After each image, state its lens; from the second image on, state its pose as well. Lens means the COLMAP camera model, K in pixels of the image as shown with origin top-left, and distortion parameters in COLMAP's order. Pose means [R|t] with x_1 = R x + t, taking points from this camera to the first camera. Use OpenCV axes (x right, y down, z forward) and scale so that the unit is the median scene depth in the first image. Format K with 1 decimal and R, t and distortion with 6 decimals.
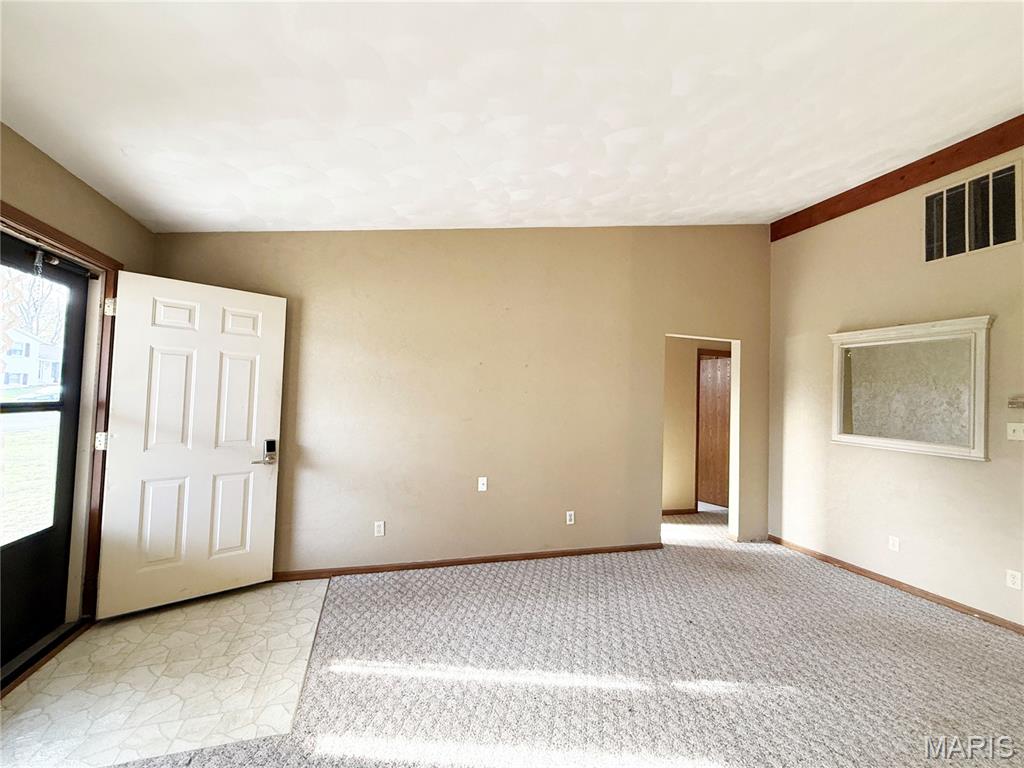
lens RADIAL K [[433.7, 0, 512.0], [0, 433.7, 384.0], [0, 0, 1]] dist [0.000026, -0.000242]
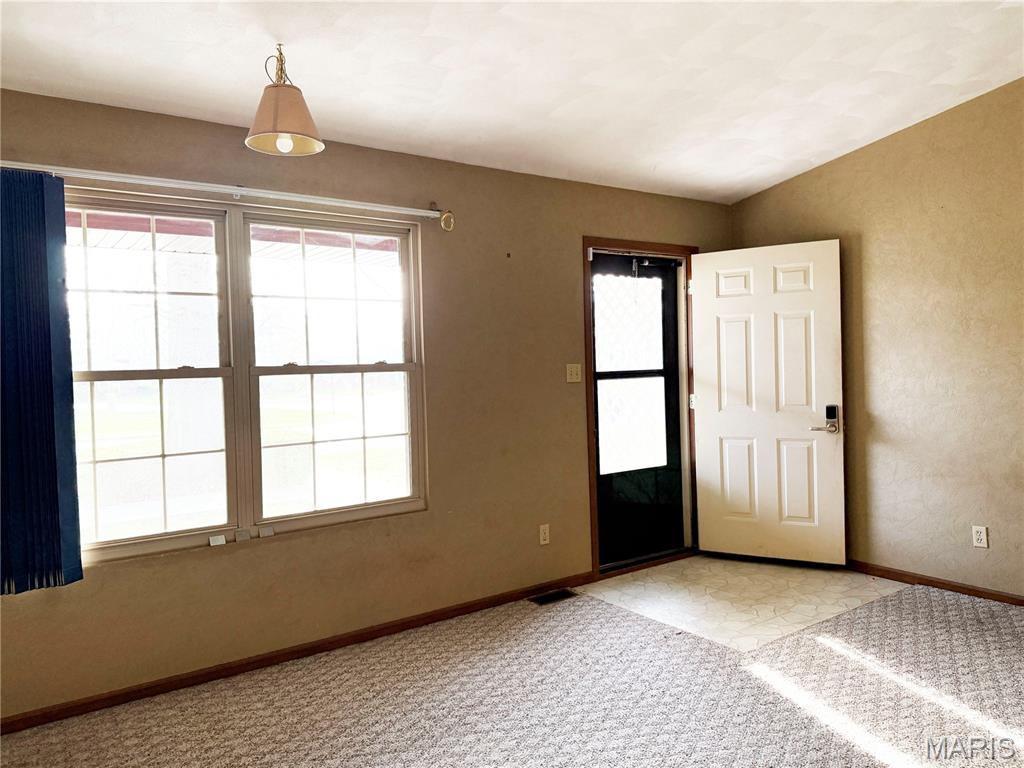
lens RADIAL K [[710.8, 0, 512.0], [0, 710.8, 384.0], [0, 0, 1]] dist [0.000587, -0.000566]
pose [[0.304100, -0.020875, -0.952412, 0.688241], [0.072868, 0.997341, 0.001407, 0.041426], [0.949849, -0.069829, 0.304812, -0.053326]]
